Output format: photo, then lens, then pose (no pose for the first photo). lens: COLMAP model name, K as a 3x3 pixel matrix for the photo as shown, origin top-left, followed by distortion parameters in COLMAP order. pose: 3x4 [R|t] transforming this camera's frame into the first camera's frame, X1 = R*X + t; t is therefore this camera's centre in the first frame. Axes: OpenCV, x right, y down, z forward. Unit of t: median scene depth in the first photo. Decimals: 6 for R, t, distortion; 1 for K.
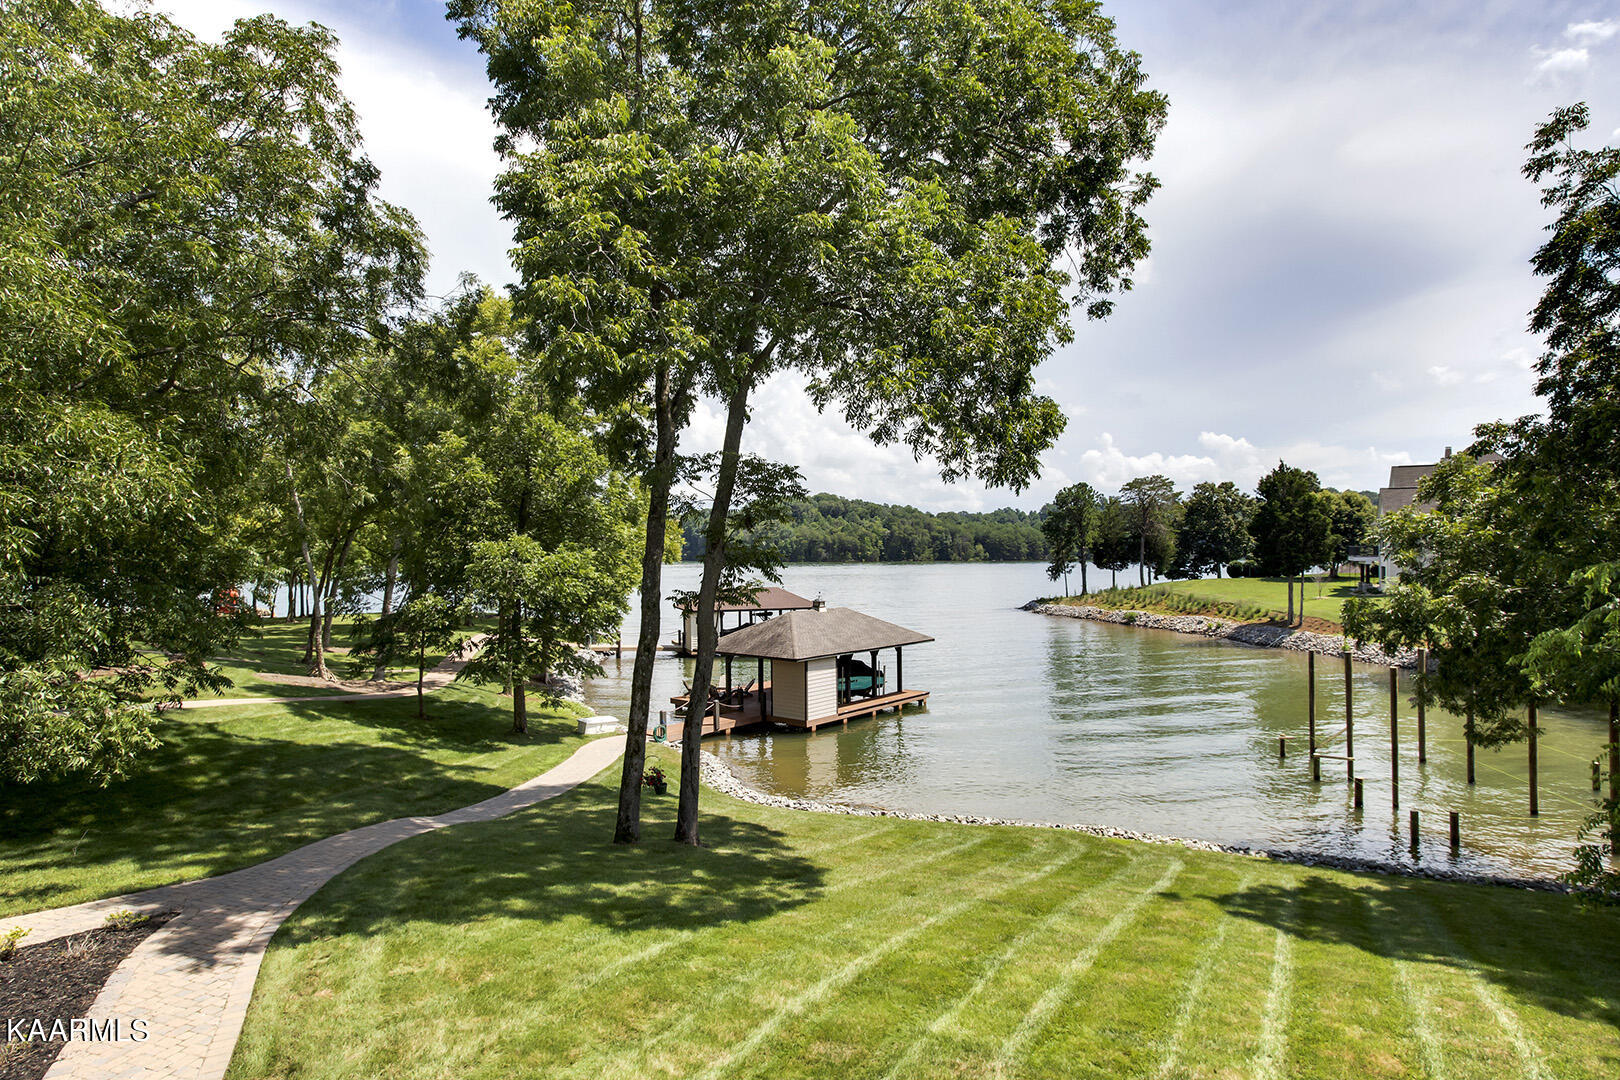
lens RADIAL K [[831.9, 0, 803.7], [0, 831.9, 554.0], [0, 0, 1]] dist [-0.012715, 0.010707]
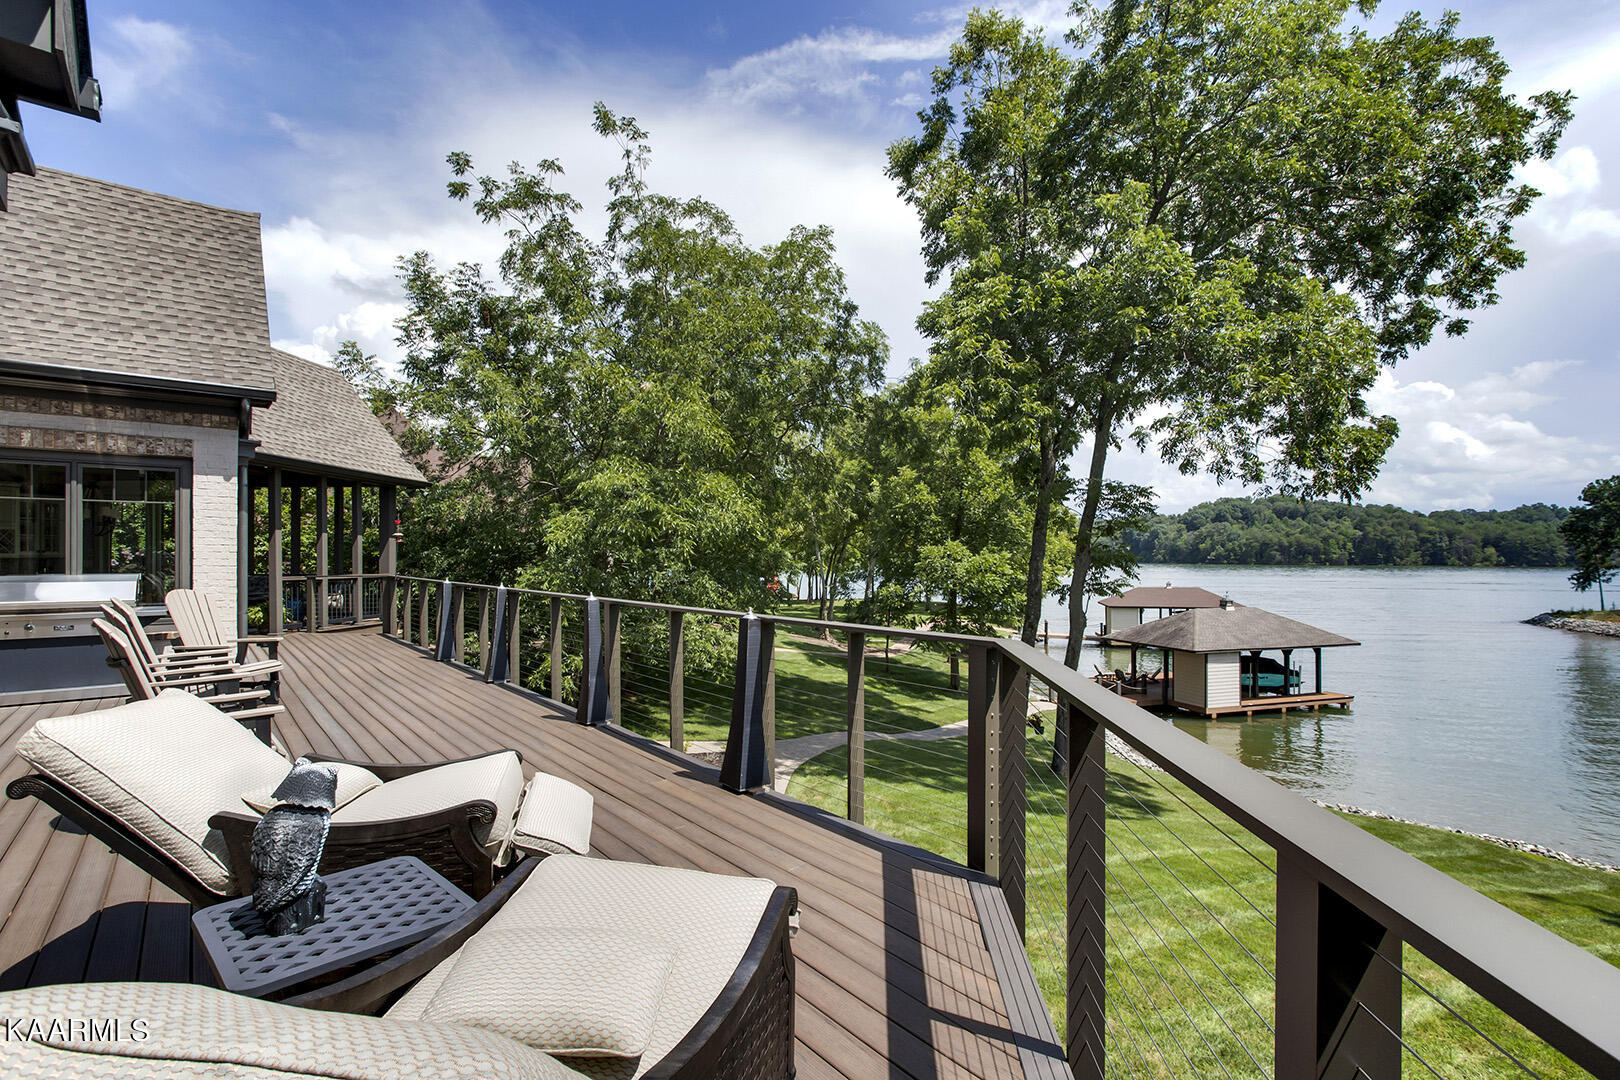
lens RADIAL K [[736.3, 0, 807.0], [0, 736.3, 561.2], [0, 0, 1]] dist [-0.000210, -0.008898]
pose [[0.847901, 0.010732, -0.530046, 0.090577], [-0.006385, 0.999929, 0.010031, -0.000667], [0.530117, -0.005121, 0.847909, -0.138046]]
